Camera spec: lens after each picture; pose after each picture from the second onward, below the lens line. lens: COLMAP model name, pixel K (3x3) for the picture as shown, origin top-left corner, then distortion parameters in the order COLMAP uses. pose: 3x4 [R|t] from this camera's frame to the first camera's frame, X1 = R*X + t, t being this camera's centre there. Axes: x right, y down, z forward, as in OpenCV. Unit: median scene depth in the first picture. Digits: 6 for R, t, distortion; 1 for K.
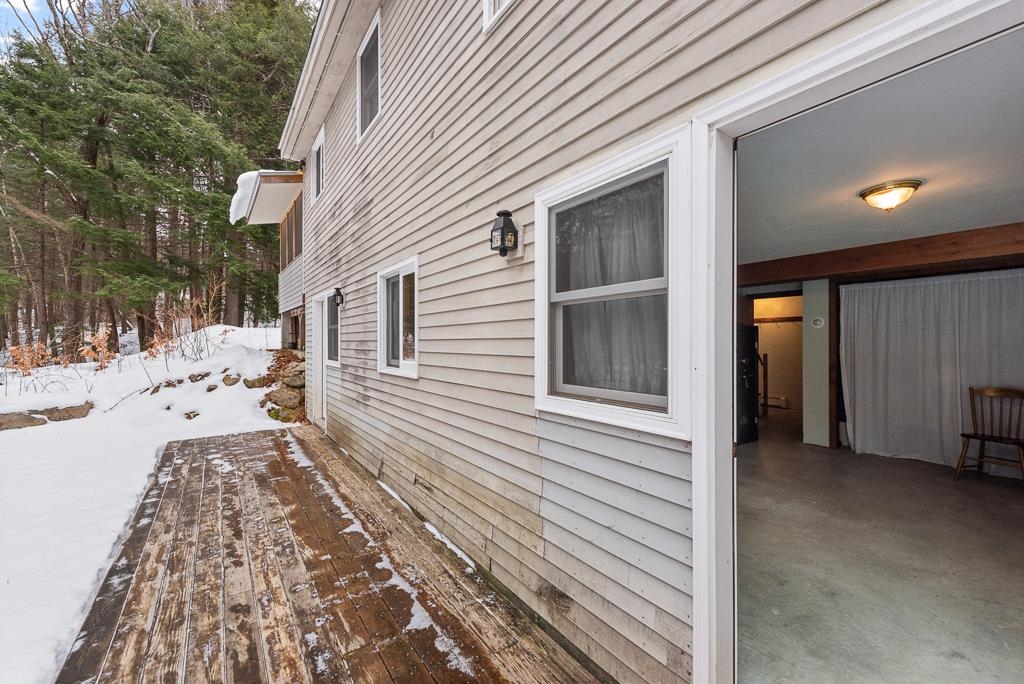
lens RADIAL K [[403.6, 0, 515.4], [0, 403.6, 345.6], [0, 0, 1]] dist [0.020662, -0.005837]
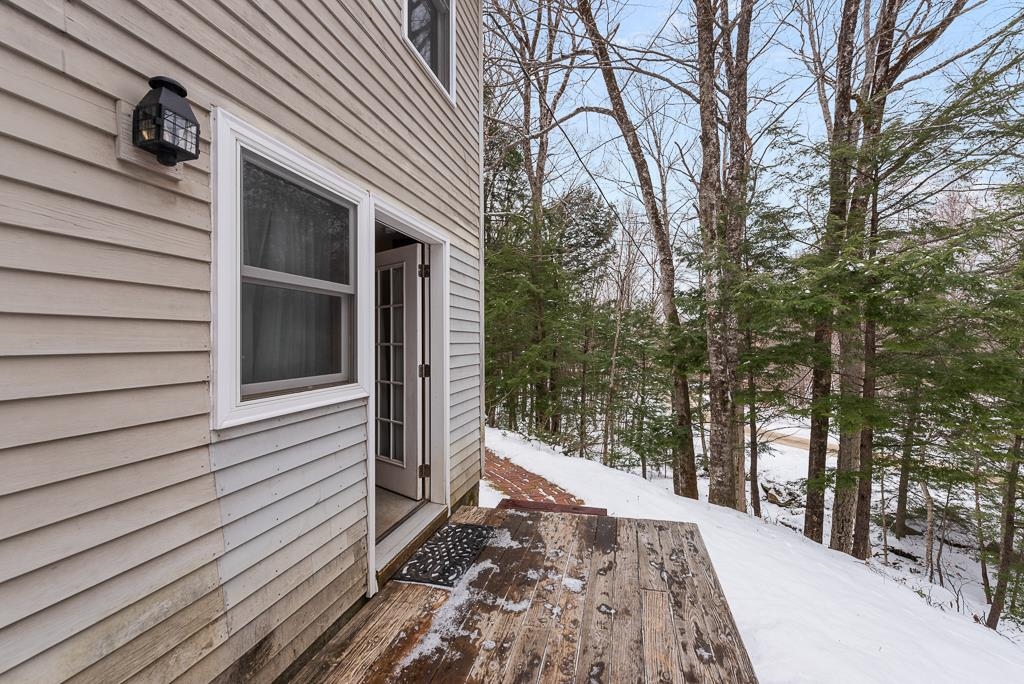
lens RADIAL K [[404.3, 0, 512.0], [0, 404.3, 342.0], [0, 0, 1]] dist [-0.007804, -0.000112]
pose [[-0.616127, -0.002490, 0.787643, -0.793972], [0.008770, 0.999911, 0.010021, 0.011799], [-0.787598, 0.013082, -0.616050, 1.062639]]
